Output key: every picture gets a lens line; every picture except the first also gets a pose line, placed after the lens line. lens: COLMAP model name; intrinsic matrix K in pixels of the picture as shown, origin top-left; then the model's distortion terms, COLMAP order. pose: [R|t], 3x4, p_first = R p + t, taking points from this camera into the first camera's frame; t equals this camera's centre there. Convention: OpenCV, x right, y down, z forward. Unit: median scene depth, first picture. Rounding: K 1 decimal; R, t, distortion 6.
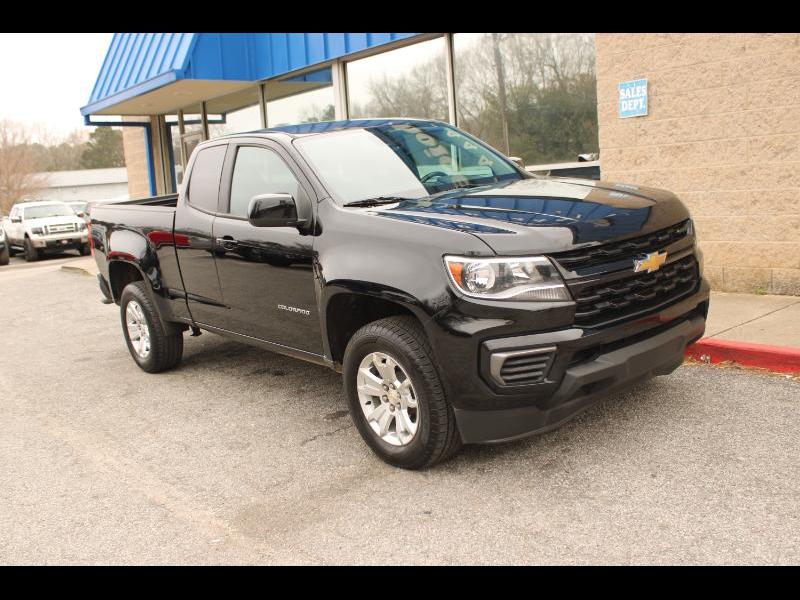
lens RADIAL K [[830.9, 0, 396.5], [0, 830.9, 299.9], [0, 0, 1]] dist [-0.111290, 0.132505]
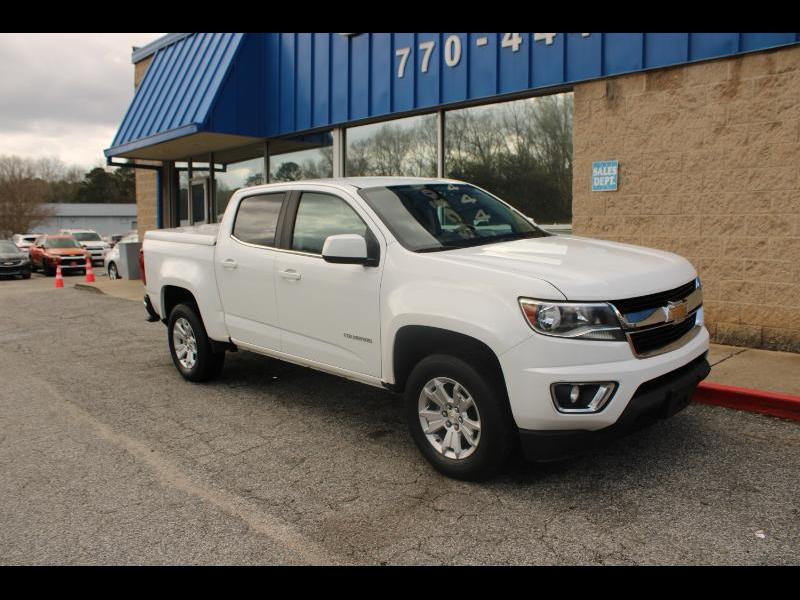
lens RADIAL K [[676.3, 0, 399.3], [0, 676.3, 302.2], [0, 0, 1]] dist [-0.153589, 0.137985]
pose [[0.993173, 0.057047, 0.101754, -0.100042], [-0.053079, 0.997736, -0.041287, -0.002727], [-0.103879, 0.035604, 0.993952, 0.059873]]
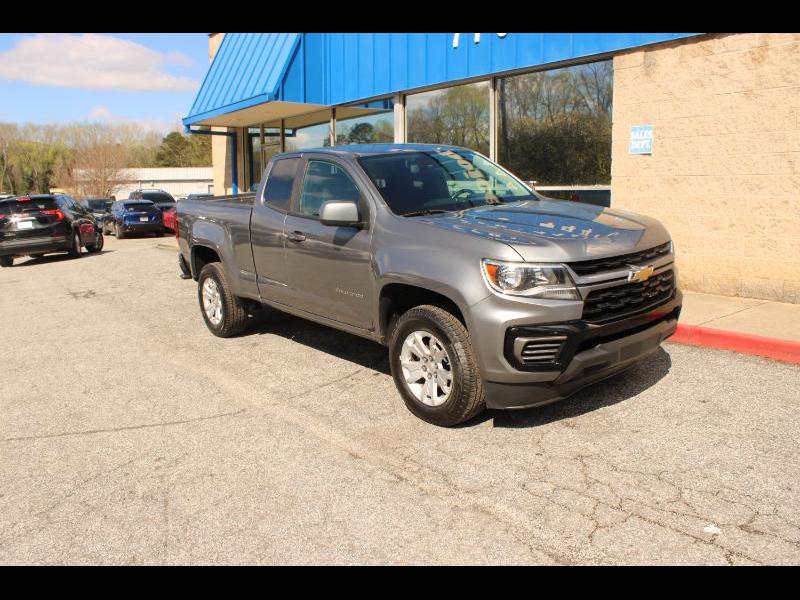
lens RADIAL K [[683.4, 0, 400.9], [0, 683.4, 300.1], [0, 0, 1]] dist [-0.155310, 0.139837]
pose [[0.998229, 0.059484, -0.000993, -0.070845], [-0.059458, 0.998089, 0.016850, 0.010834], [0.001994, -0.016761, 0.999858, -0.052820]]
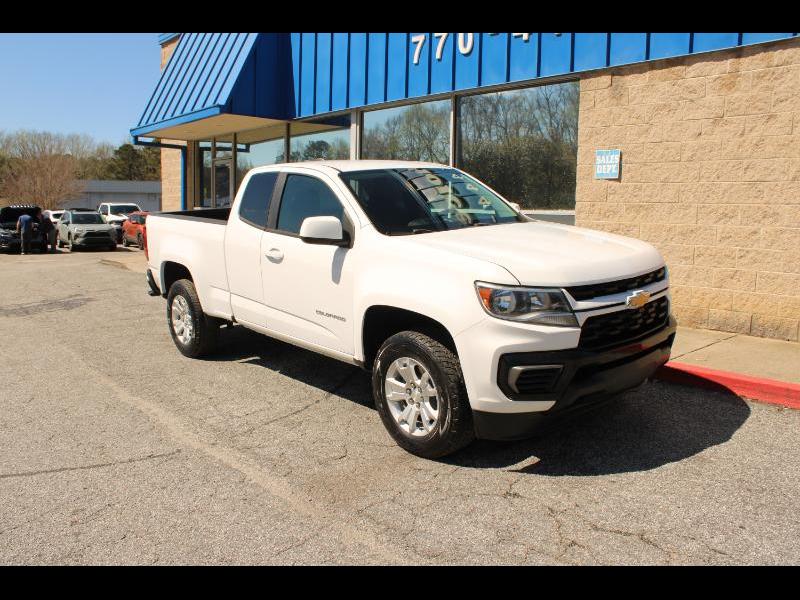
lens RADIAL K [[683.4, 0, 400.9], [0, 683.4, 300.1], [0, 0, 1]] dist [-0.155310, 0.139837]
pose [[0.994790, 0.077581, 0.066141, -0.073530], [-0.076655, 0.996922, -0.016427, 0.001491], [-0.067211, 0.011271, 0.997675, 0.004576]]
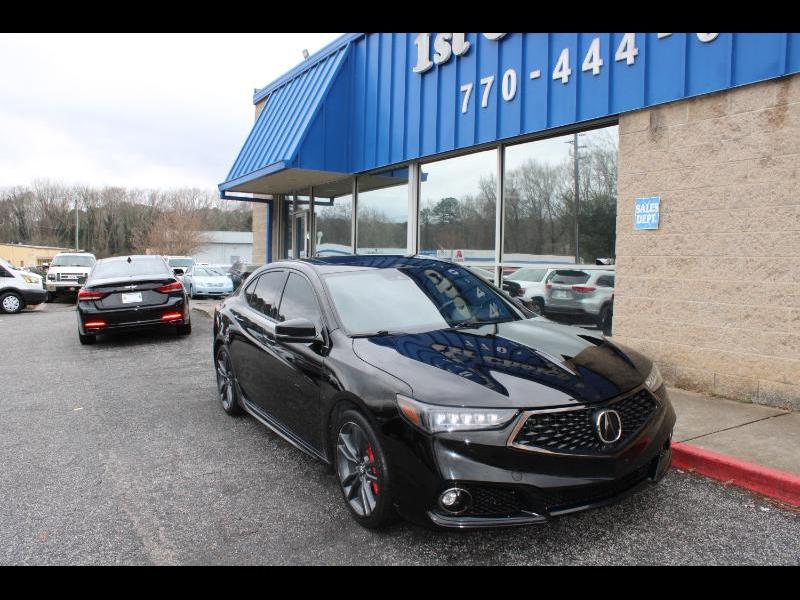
lens RADIAL K [[674.3, 0, 393.1], [0, 674.3, 302.3], [0, 0, 1]] dist [-0.157042, 0.140010]
pose [[0.984903, 0.095695, -0.144254, 0.086708], [-0.106261, 0.992052, -0.067394, -0.026873], [0.136658, 0.081706, 0.987243, 0.071315]]
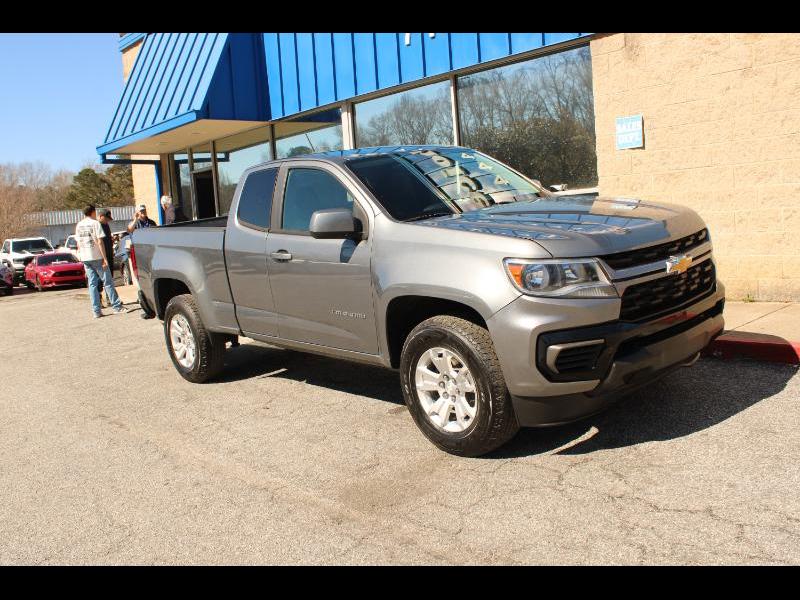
lens RADIAL K [[769.3, 0, 400.0], [0, 769.3, 300.0], [0, 0, 1]] dist [-0.128296, 0.135533]
pose [[0.998411, -0.011763, 0.055103, -0.086454], [0.013866, 0.999184, -0.037948, 0.021253], [-0.054611, 0.038651, 0.997759, -0.020379]]
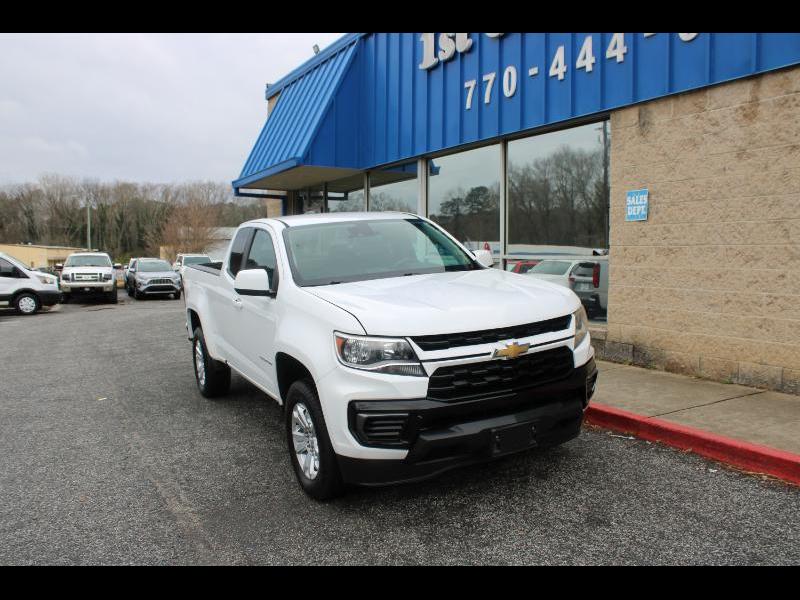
lens RADIAL K [[714.7, 0, 394.8], [0, 714.7, 301.8], [0, 0, 1]] dist [-0.148800, 0.142759]
pose [[0.980407, 0.080828, -0.179635, 0.138024], [-0.092928, 0.993864, -0.059983, -0.016357], [0.173685, 0.075501, 0.981903, -0.031029]]
